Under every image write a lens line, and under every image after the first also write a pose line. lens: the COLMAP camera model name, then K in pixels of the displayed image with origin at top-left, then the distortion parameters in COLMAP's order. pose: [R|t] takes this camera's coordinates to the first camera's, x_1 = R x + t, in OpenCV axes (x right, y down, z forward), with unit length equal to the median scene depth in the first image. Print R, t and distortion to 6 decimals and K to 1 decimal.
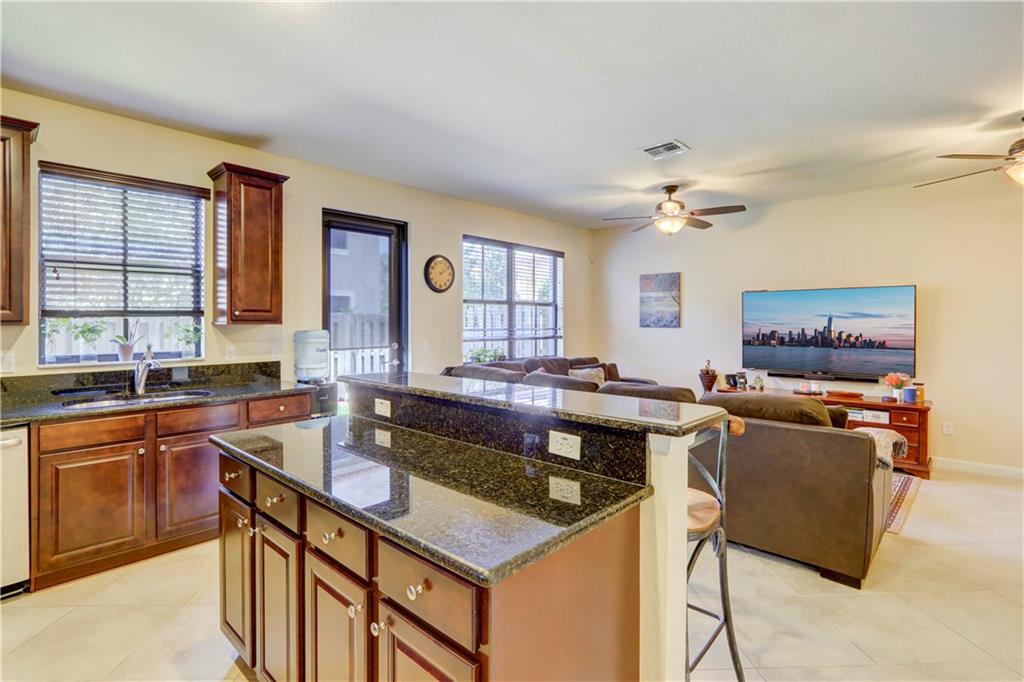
lens RADIAL K [[489.7, 0, 493.4], [0, 489.7, 329.7], [0, 0, 1]] dist [-0.014989, 0.004038]
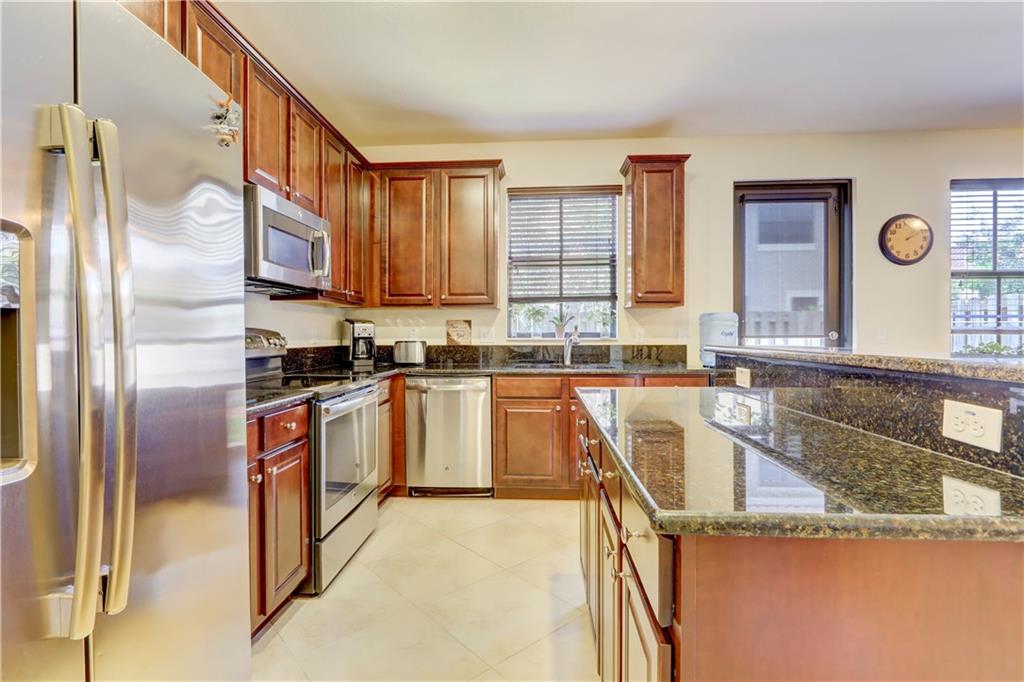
lens RADIAL K [[489.7, 0, 505.0], [0, 489.7, 340.3], [0, 0, 1]] dist [-0.014989, 0.004038]
pose [[0.638365, 0.009583, -0.769674, 0.104604], [-0.010272, 0.999940, 0.003930, 0.062628], [0.769666, 0.005398, 0.638424, 0.093604]]
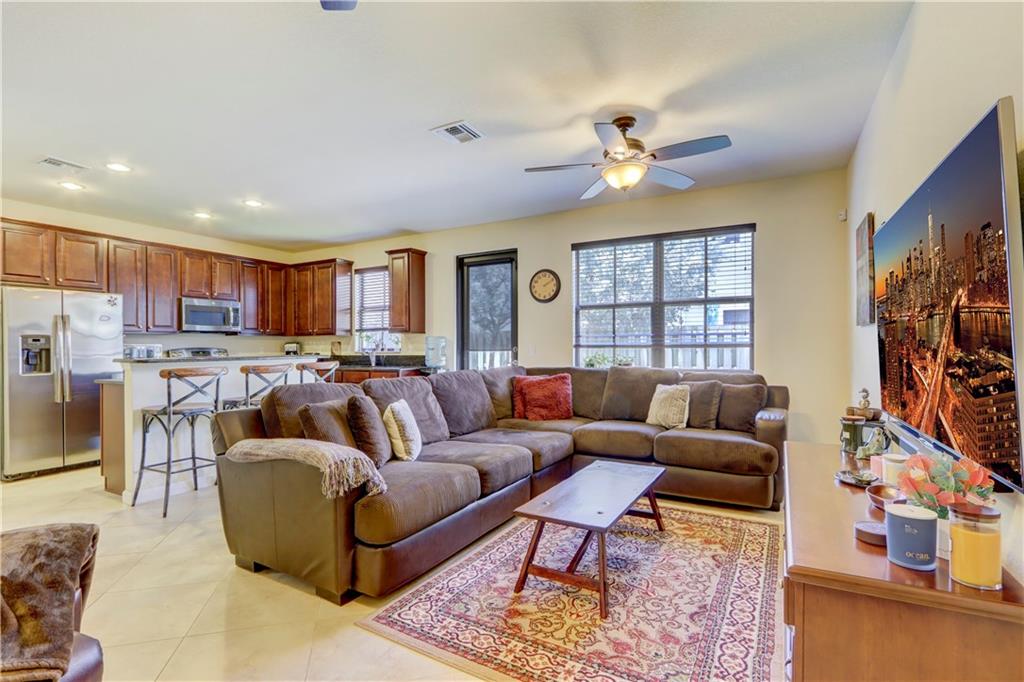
lens RADIAL K [[489.7, 0, 509.8], [0, 489.7, 347.8], [0, 0, 1]] dist [-0.014989, 0.004038]
pose [[0.244797, -0.001208, -0.969574, 1.416449], [-0.010037, 0.999942, -0.003780, 0.046707], [0.969522, 0.010657, 0.244770, 0.968716]]
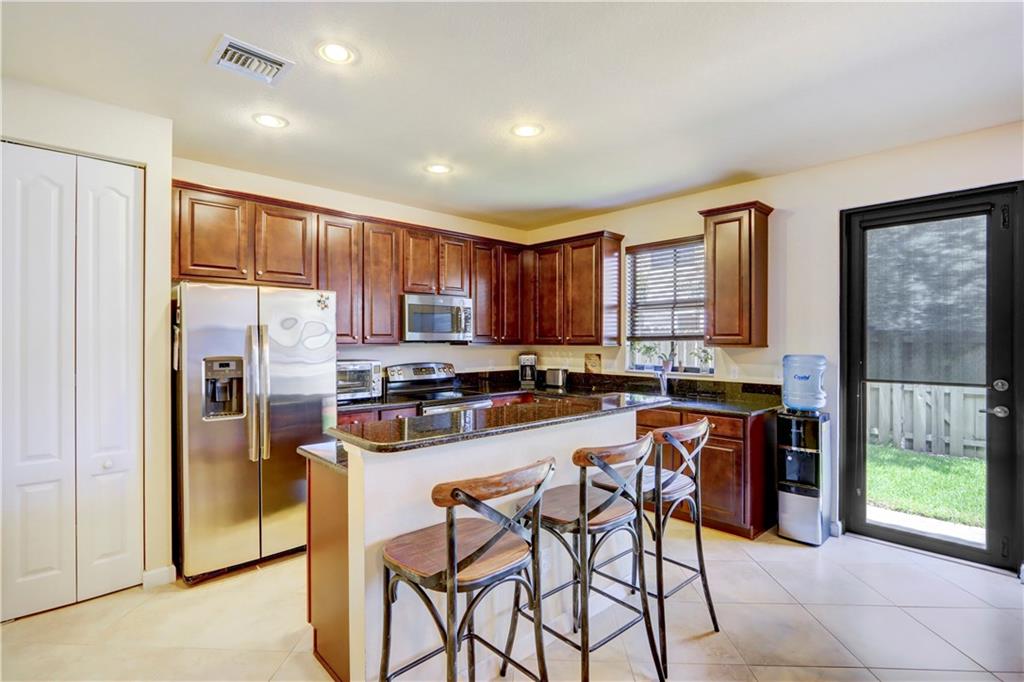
lens RADIAL K [[489.7, 0, 512.7], [0, 489.7, 343.1], [0, 0, 1]] dist [-0.014989, 0.004038]
pose [[-0.060416, 0.007578, -0.998145, 0.646297], [-0.018141, 0.999798, 0.008688, -0.021172], [0.998008, 0.018632, -0.060266, 0.597706]]
